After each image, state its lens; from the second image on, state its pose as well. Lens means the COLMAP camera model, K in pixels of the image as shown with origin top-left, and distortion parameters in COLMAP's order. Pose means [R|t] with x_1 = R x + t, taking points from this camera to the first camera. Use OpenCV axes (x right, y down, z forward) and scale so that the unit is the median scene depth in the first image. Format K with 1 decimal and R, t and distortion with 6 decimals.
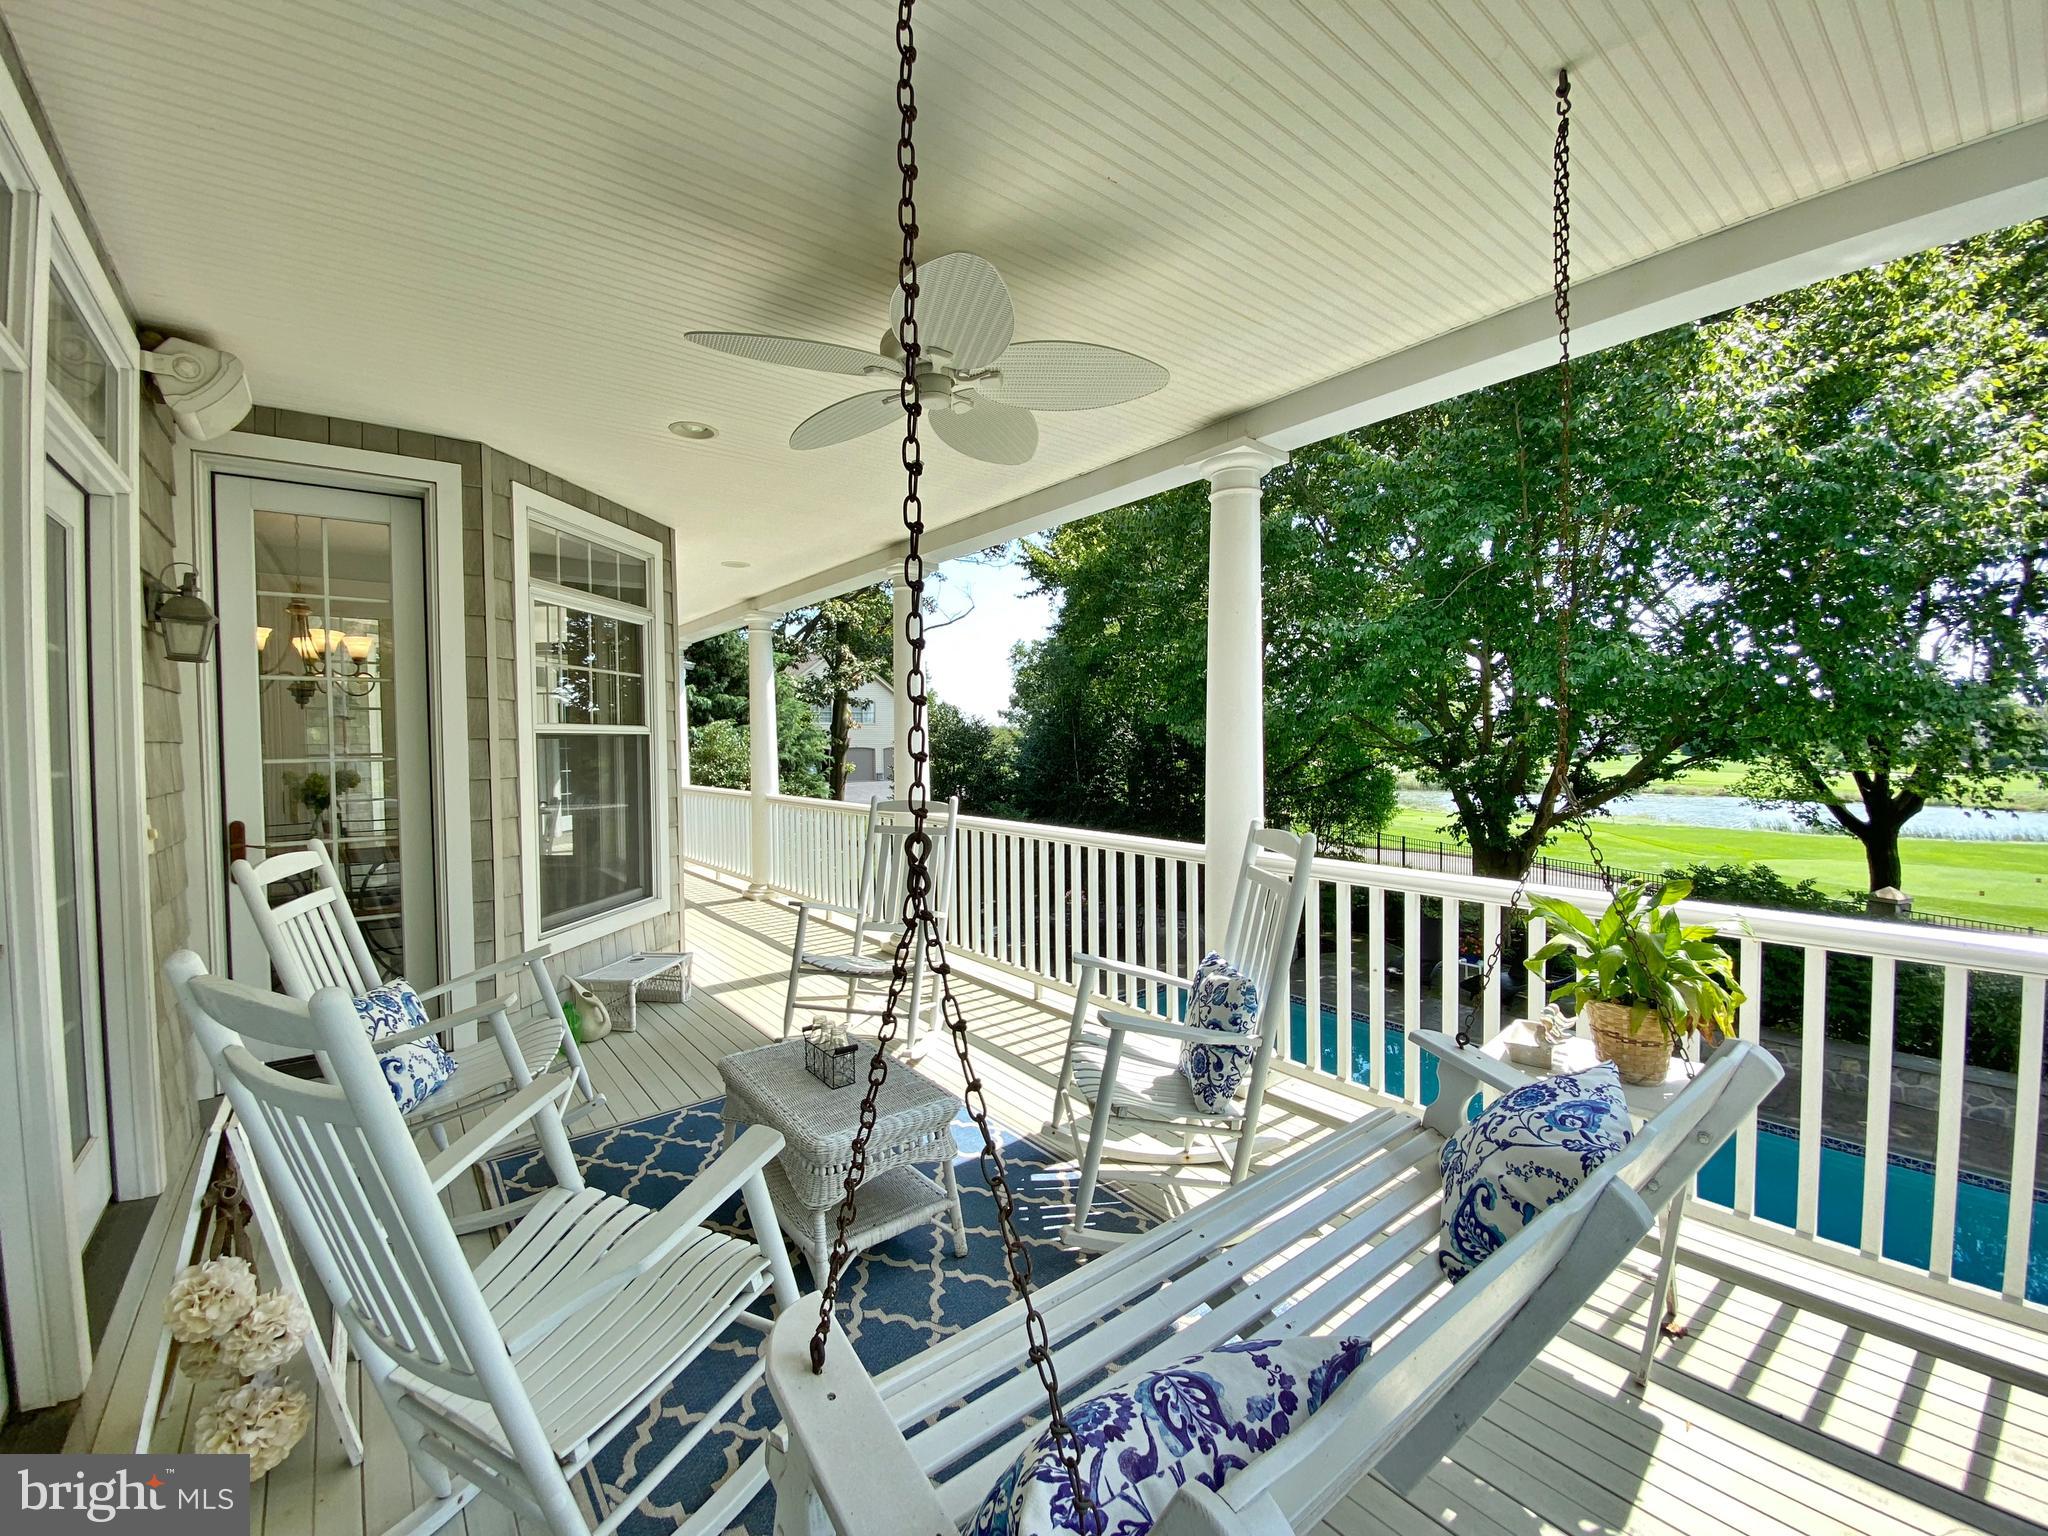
lens RADIAL K [[845.7, 0, 1016.2], [0, 845.7, 756.1], [0, 0, 1]] dist [0.000867, -0.000481]
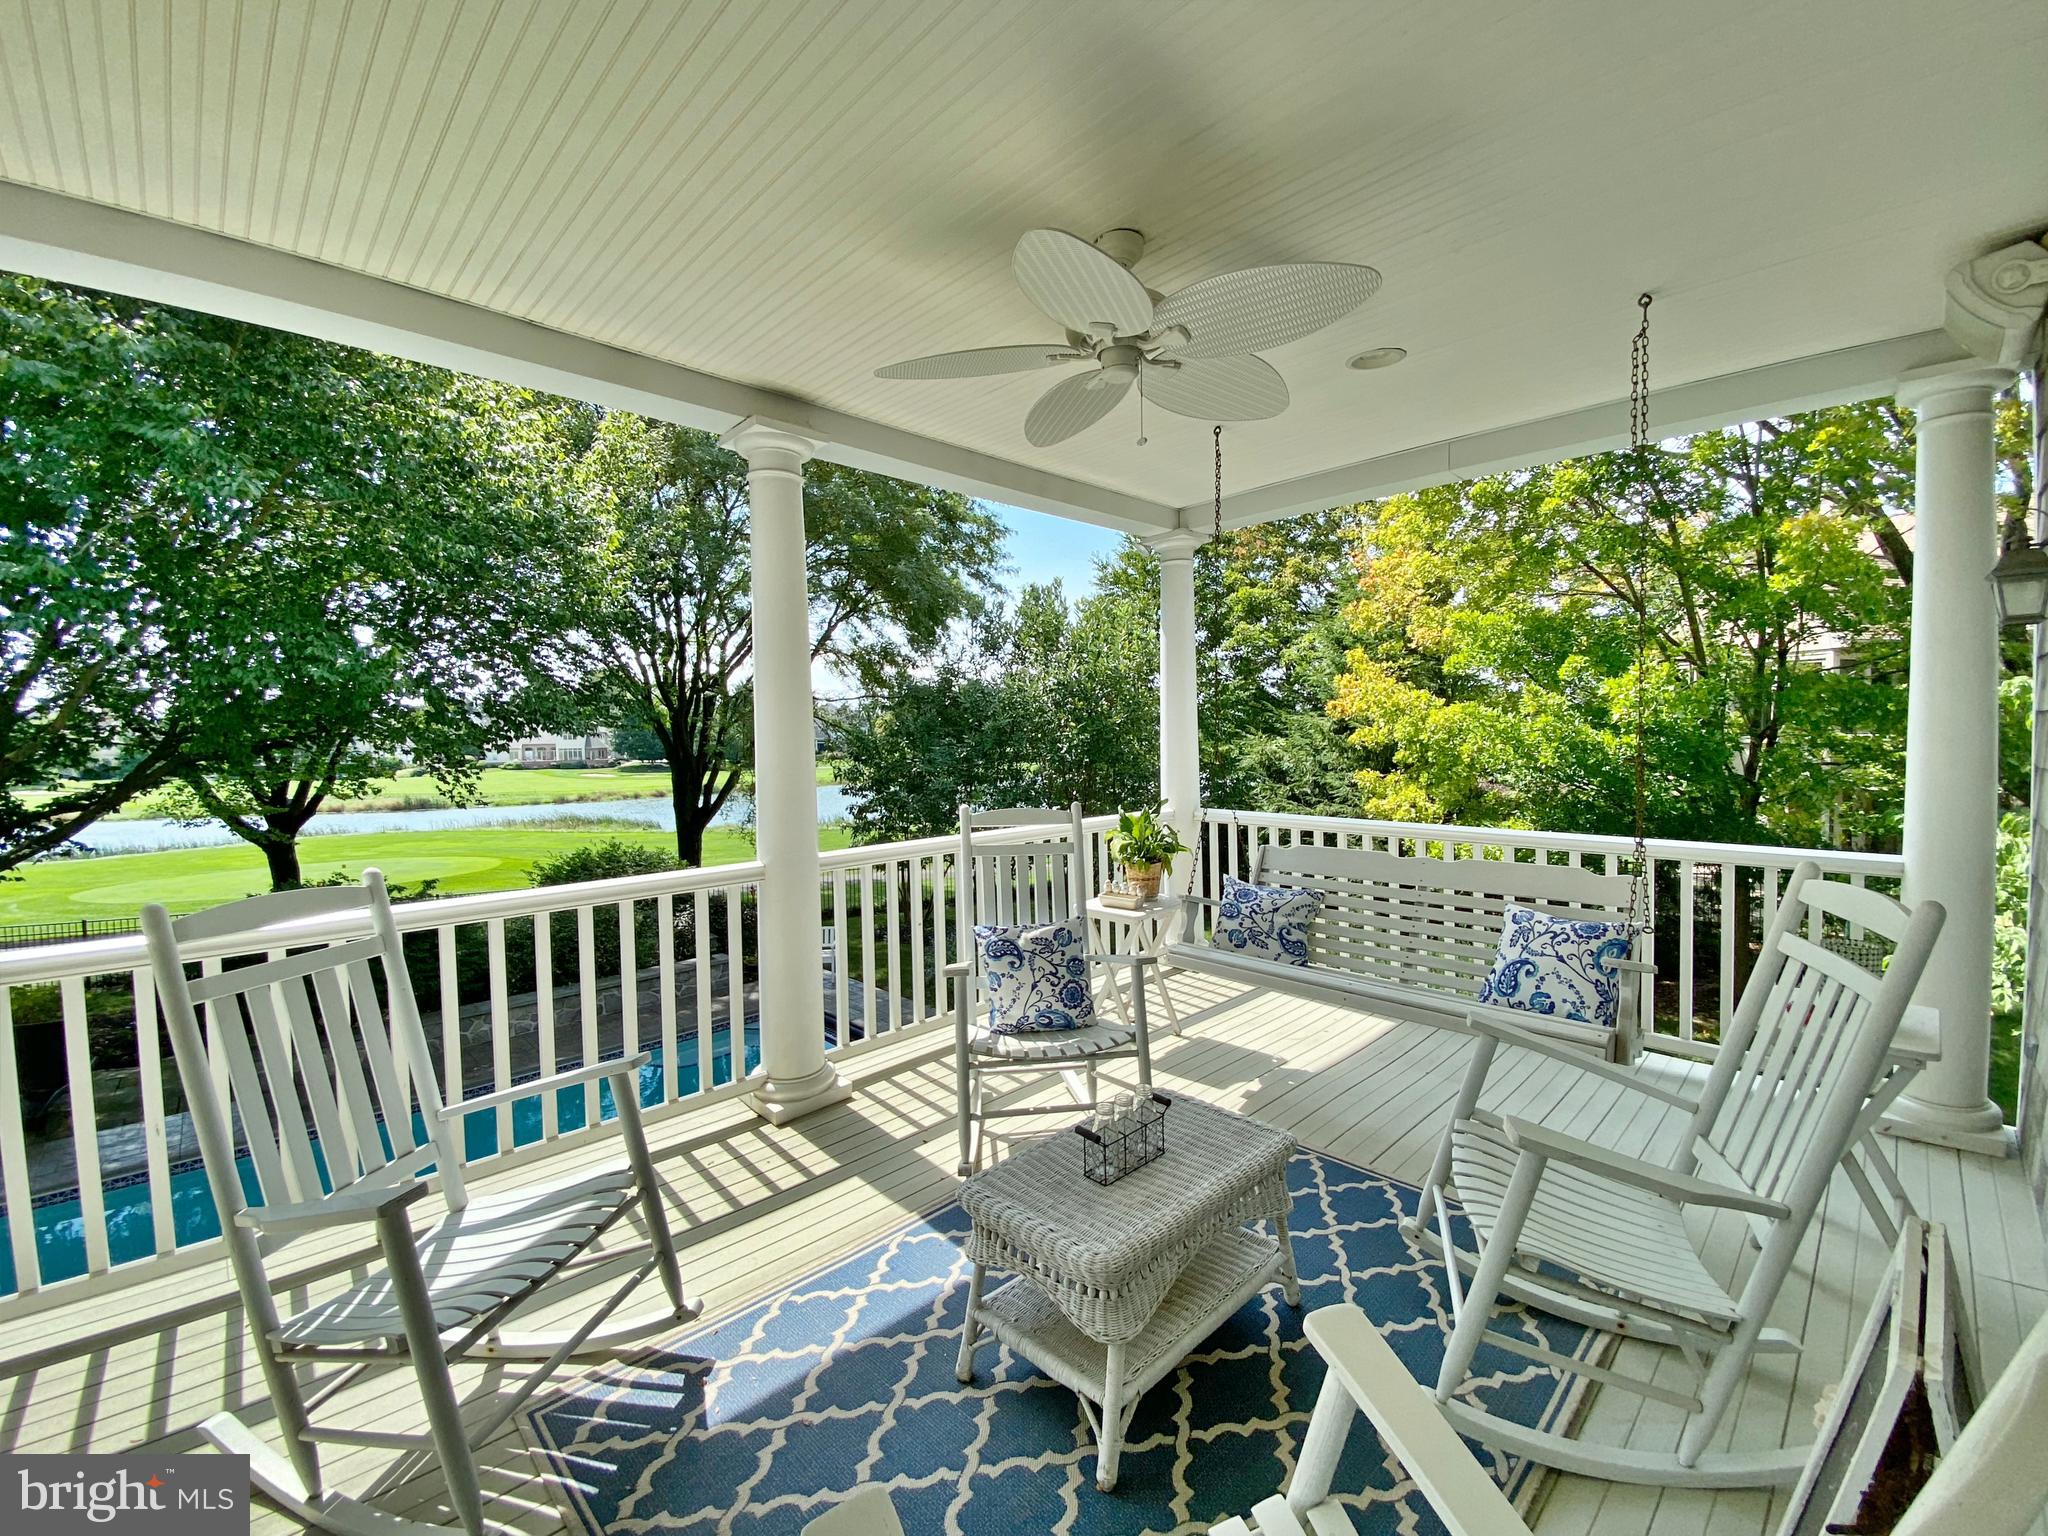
lens RADIAL K [[845.7, 0, 1024.2], [0, 845.7, 775.0], [0, 0, 1]] dist [0.000867, -0.000481]
pose [[-0.110216, -0.043784, 0.992943, -0.367180], [0.039803, 0.998033, 0.048427, -0.008787], [-0.993110, 0.044860, -0.108256, 0.439566]]
